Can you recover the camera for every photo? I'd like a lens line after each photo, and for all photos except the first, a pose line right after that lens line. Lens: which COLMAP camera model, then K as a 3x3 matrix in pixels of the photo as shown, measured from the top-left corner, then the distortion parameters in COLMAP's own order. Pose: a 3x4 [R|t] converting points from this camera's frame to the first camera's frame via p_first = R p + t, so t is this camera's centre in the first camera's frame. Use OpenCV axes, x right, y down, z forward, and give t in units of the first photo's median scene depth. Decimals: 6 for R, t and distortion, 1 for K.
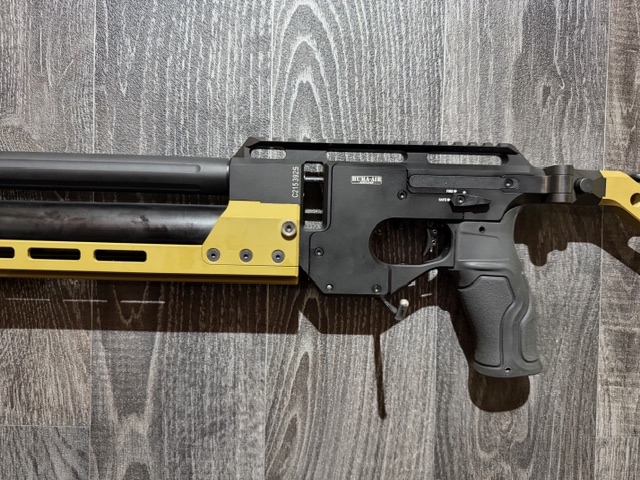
lens RADIAL K [[572.0, 0, 335.1], [0, 572.0, 239.4], [0, 0, 1]] dist [-0.008450, -0.061324]
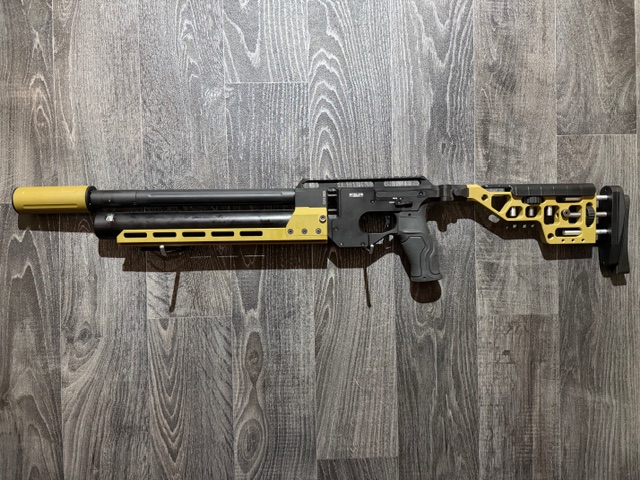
lens RADIAL K [[554.9, 0, 320.1], [0, 554.9, 241.3], [0, 0, 1]] dist [0.149638, -0.382131]
pose [[0.998481, -0.043171, -0.034223, -0.018135], [0.043763, 0.998901, 0.016762, 0.030432], [0.033462, -0.018234, 0.999274, -1.075096]]
